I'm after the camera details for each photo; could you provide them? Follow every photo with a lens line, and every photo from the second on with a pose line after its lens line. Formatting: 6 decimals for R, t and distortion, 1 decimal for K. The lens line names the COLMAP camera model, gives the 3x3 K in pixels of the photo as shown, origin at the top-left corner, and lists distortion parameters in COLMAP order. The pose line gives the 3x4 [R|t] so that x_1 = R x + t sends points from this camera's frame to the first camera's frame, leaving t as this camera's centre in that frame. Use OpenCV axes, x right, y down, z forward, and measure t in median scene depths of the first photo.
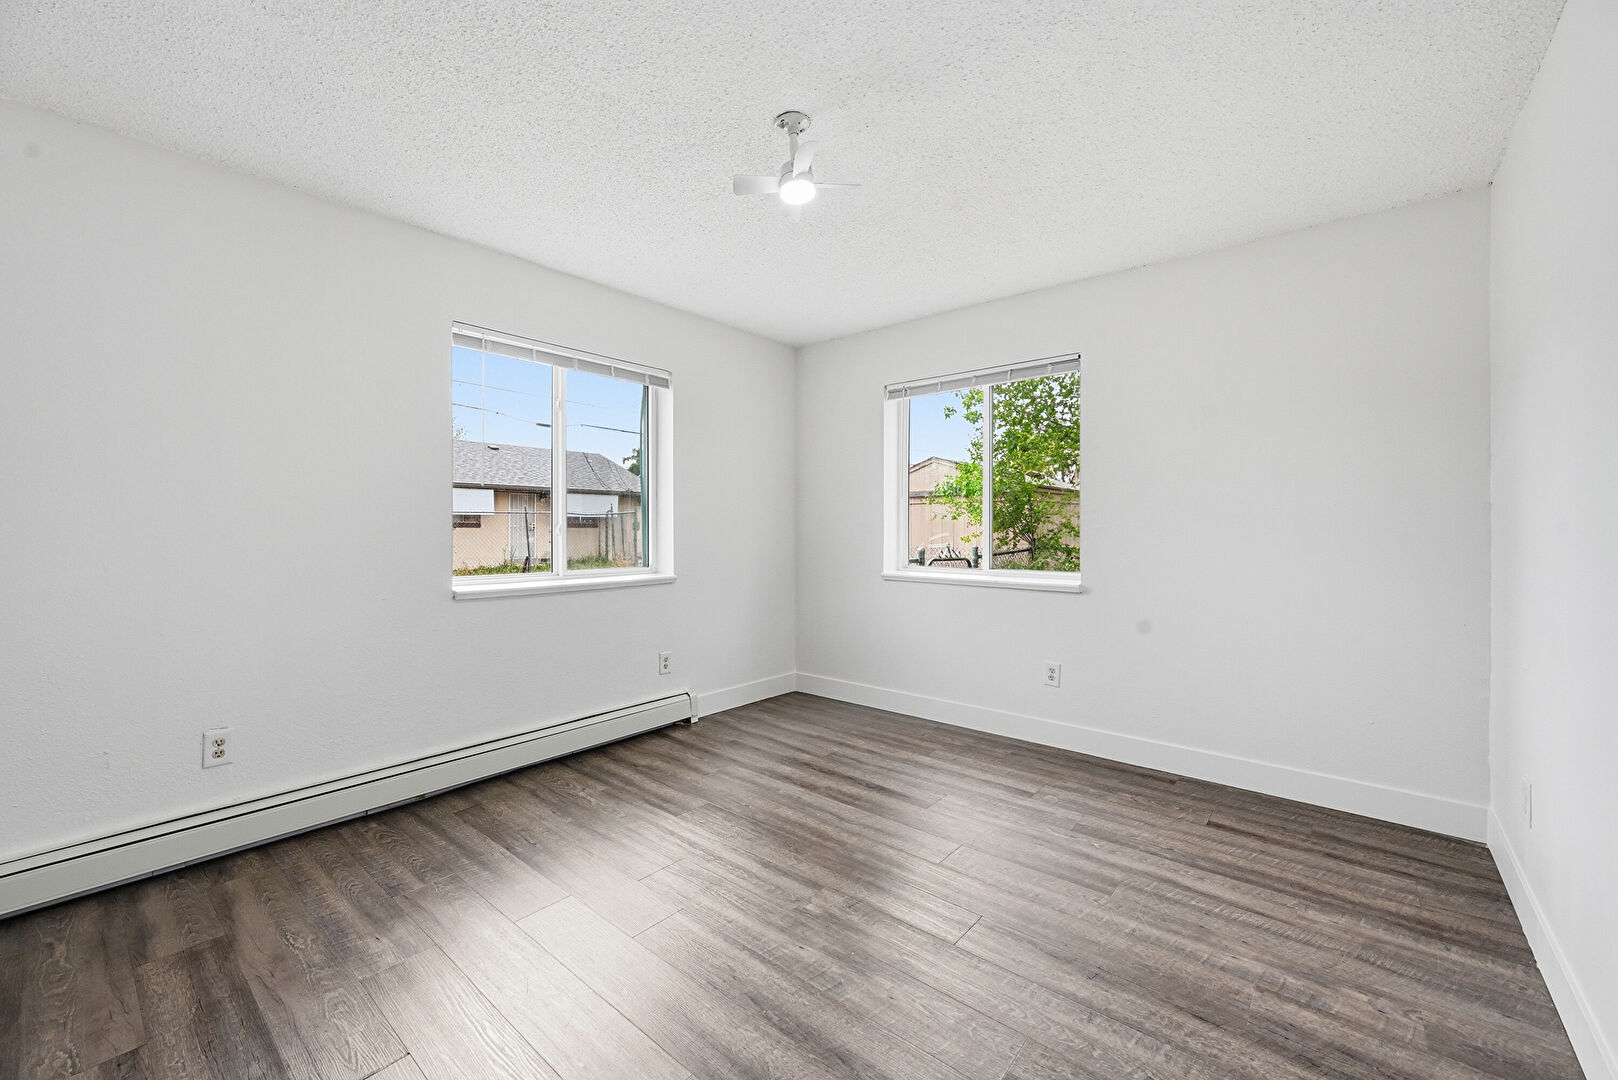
lens RADIAL K [[640.4, 0, 809.4], [0, 640.4, 530.1], [0, 0, 1]] dist [-0.001992, 0.000013]
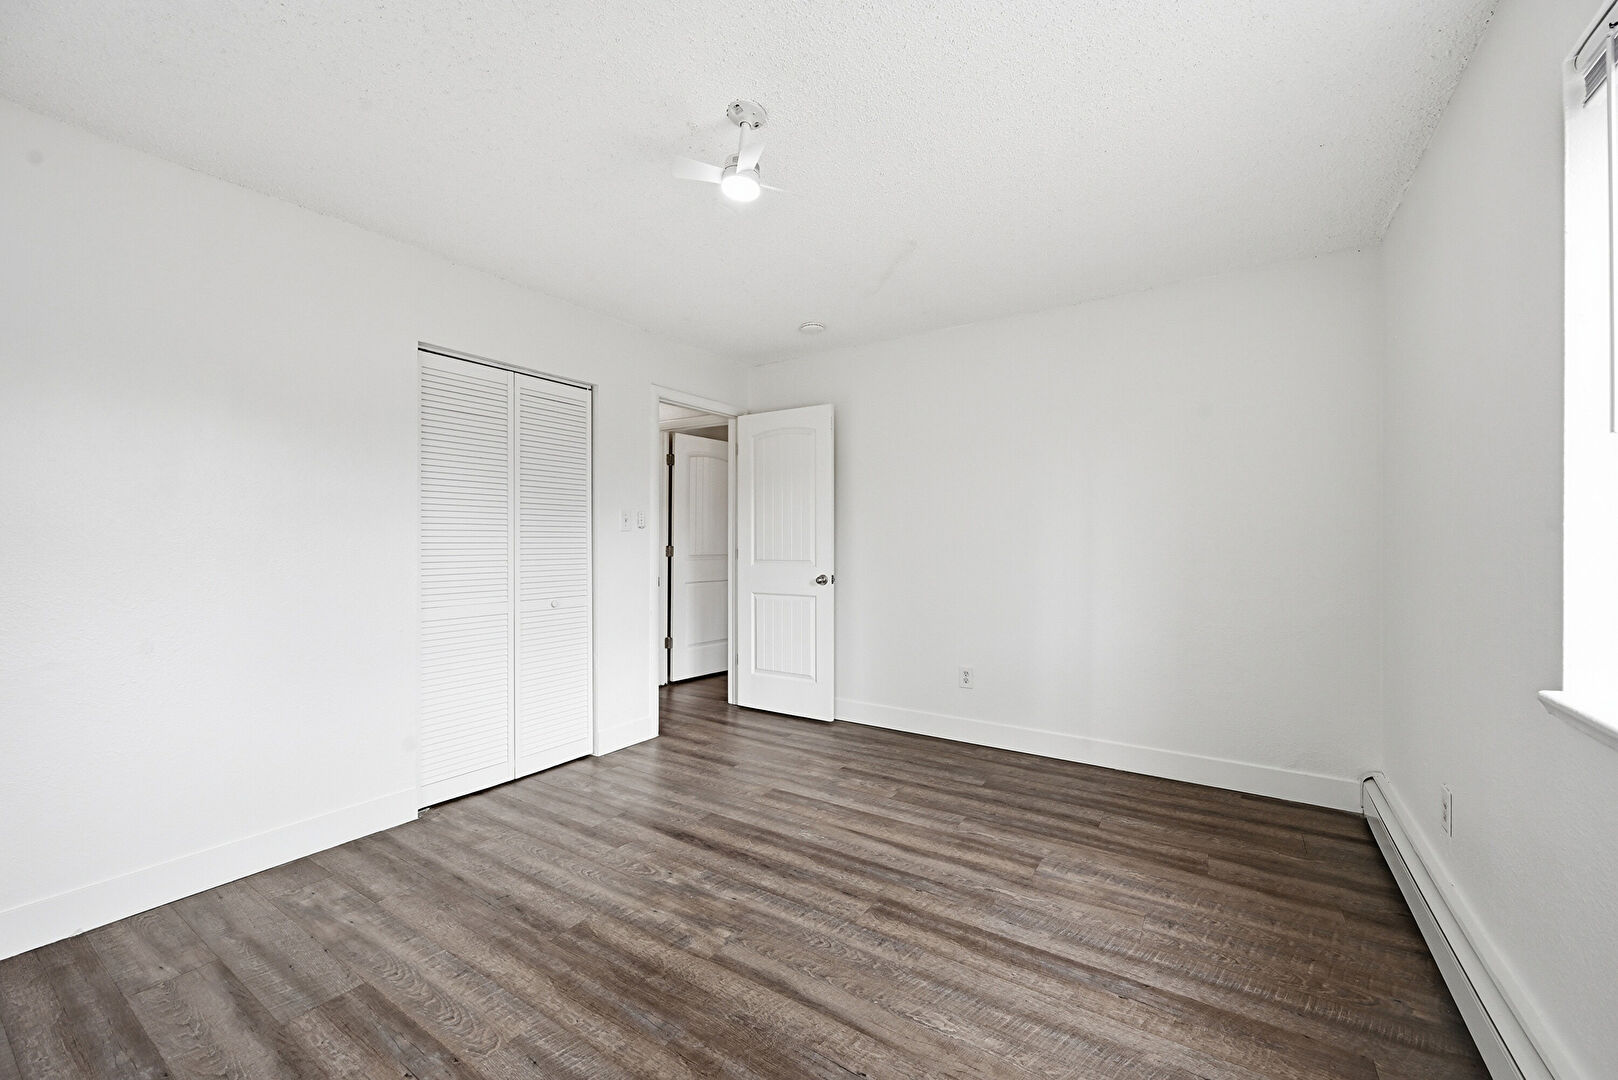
lens RADIAL K [[636.7, 0, 809.0], [0, 636.7, 540.0], [0, 0, 1]] dist [-0.000183, 0.000018]
pose [[-0.993128, 0.000422, -0.117034, -0.007391], [0.000218, 0.999998, 0.001761, -0.008808], [0.117034, 0.001723, -0.993126, 1.401815]]
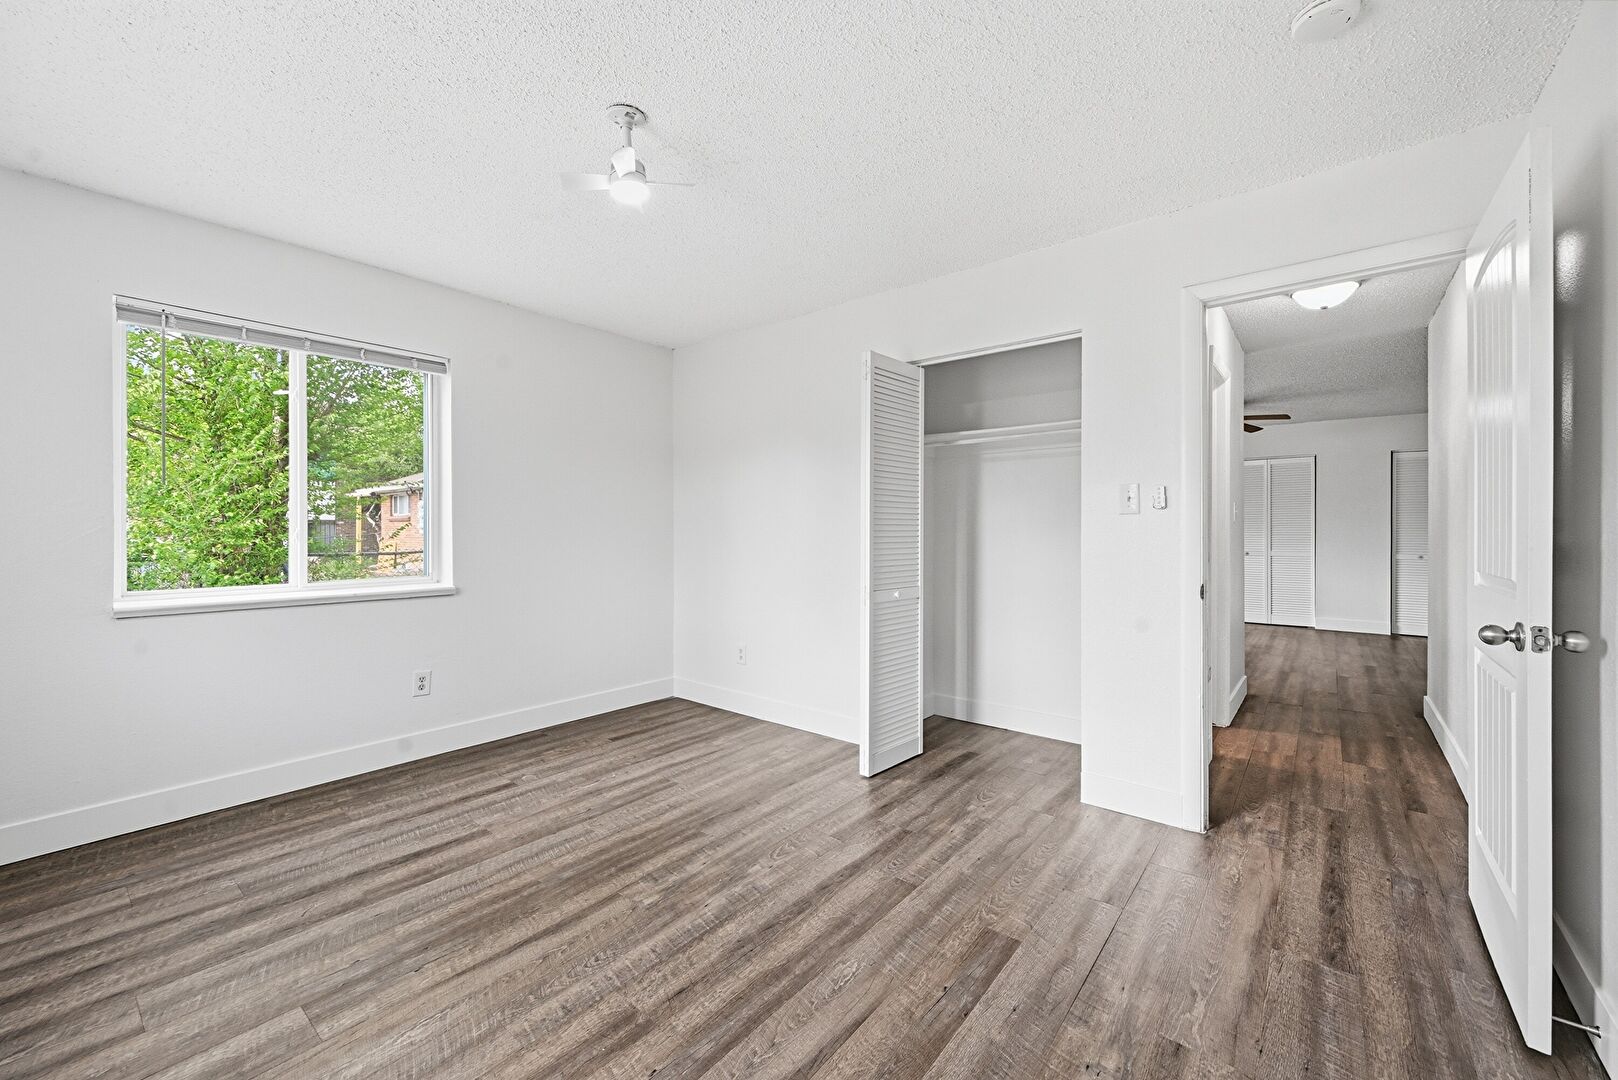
lens RADIAL K [[640.4, 0, 809.4], [0, 640.4, 530.1], [0, 0, 1]] dist [-0.001992, 0.000013]
pose [[-0.015654, -0.002772, 0.999874, -0.728592], [0.004919, 0.999984, 0.002849, -0.005589], [-0.999865, 0.004963, -0.015640, 0.534737]]
